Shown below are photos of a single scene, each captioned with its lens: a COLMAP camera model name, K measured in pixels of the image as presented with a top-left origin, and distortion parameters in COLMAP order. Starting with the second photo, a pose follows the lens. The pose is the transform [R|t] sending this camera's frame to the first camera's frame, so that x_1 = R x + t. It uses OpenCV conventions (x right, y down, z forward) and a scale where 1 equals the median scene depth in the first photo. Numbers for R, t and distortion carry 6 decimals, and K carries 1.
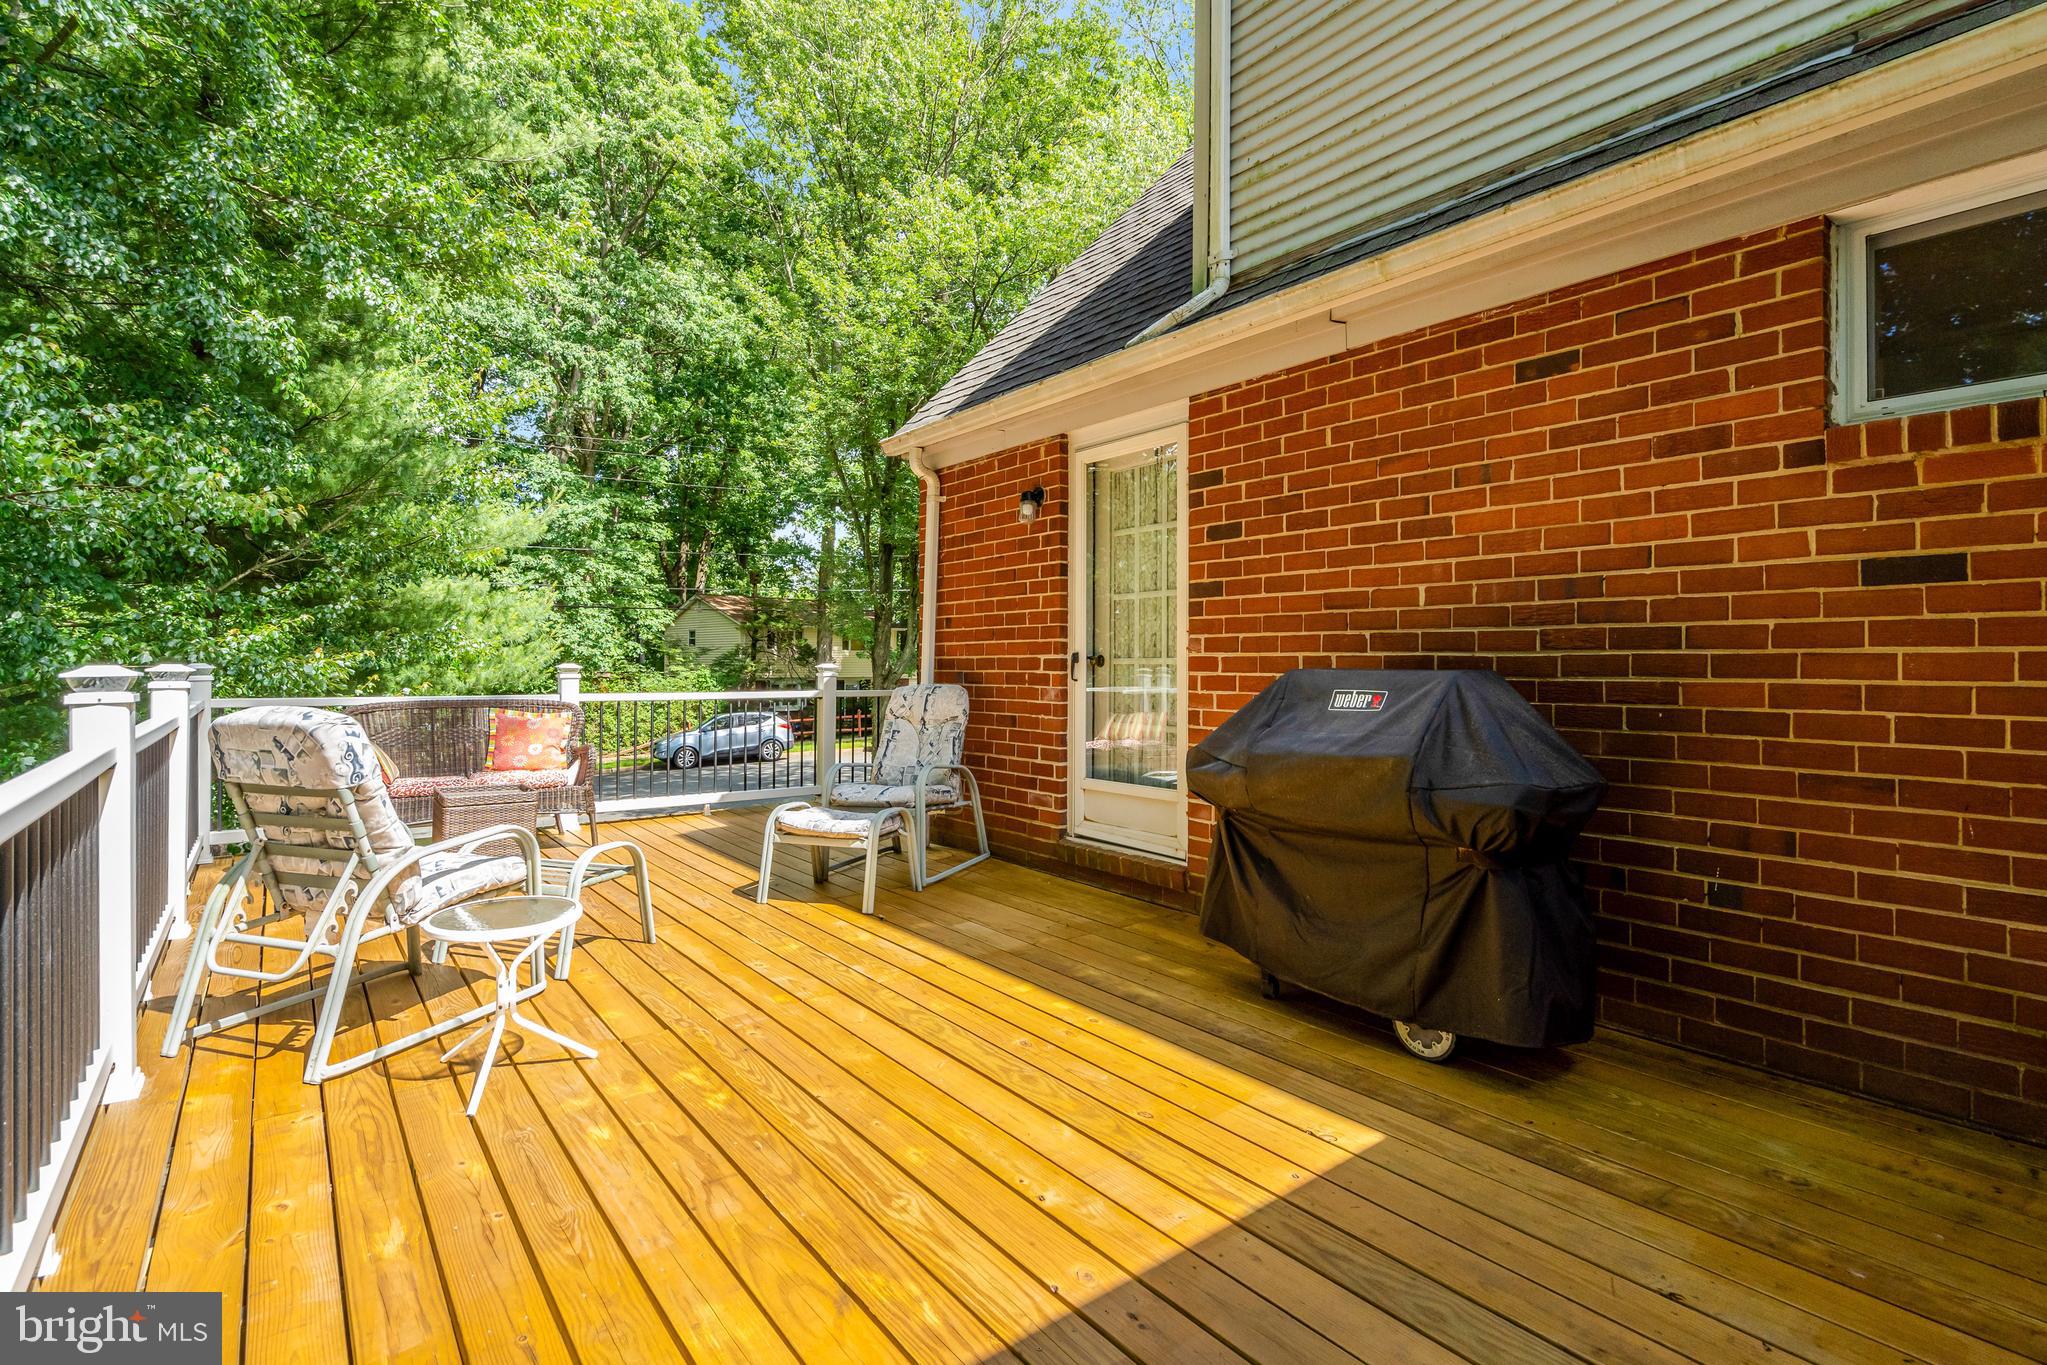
lens RADIAL K [[954.6, 0, 1021.6], [0, 954.6, 665.7], [0, 0, 1]] dist [0.003805, -0.000337]
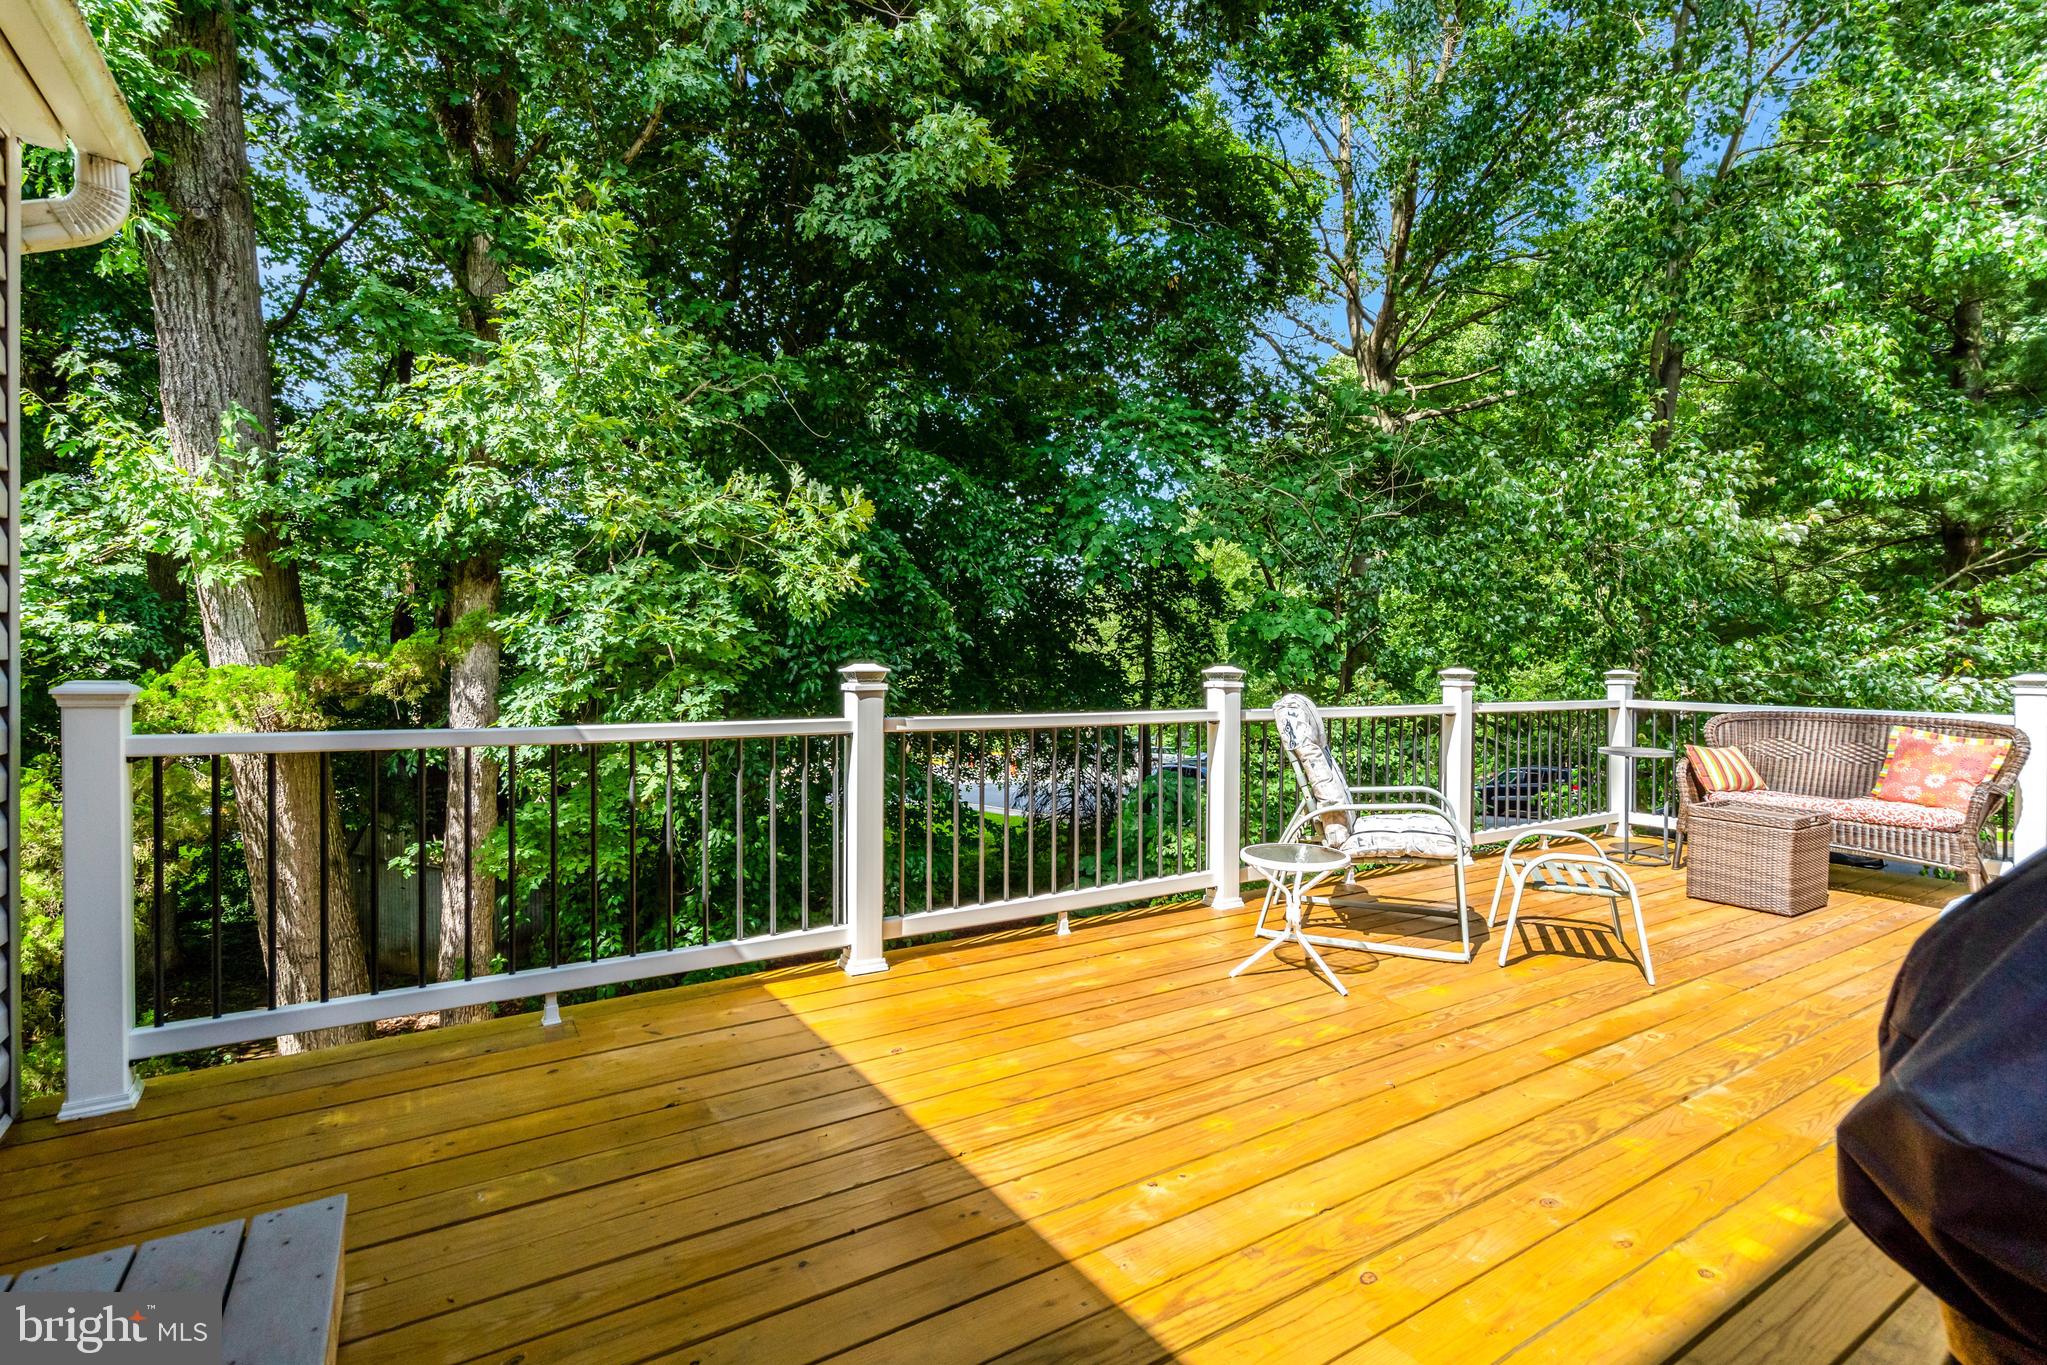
lens RADIAL K [[954.6, 0, 1028.0], [0, 954.6, 675.9], [0, 0, 1]] dist [0.003805, -0.000337]
pose [[-0.081118, 0.008120, -0.996671, 0.823193], [-0.013467, 0.999867, 0.009242, 0.005013], [0.996614, 0.014172, -0.080998, 0.743257]]
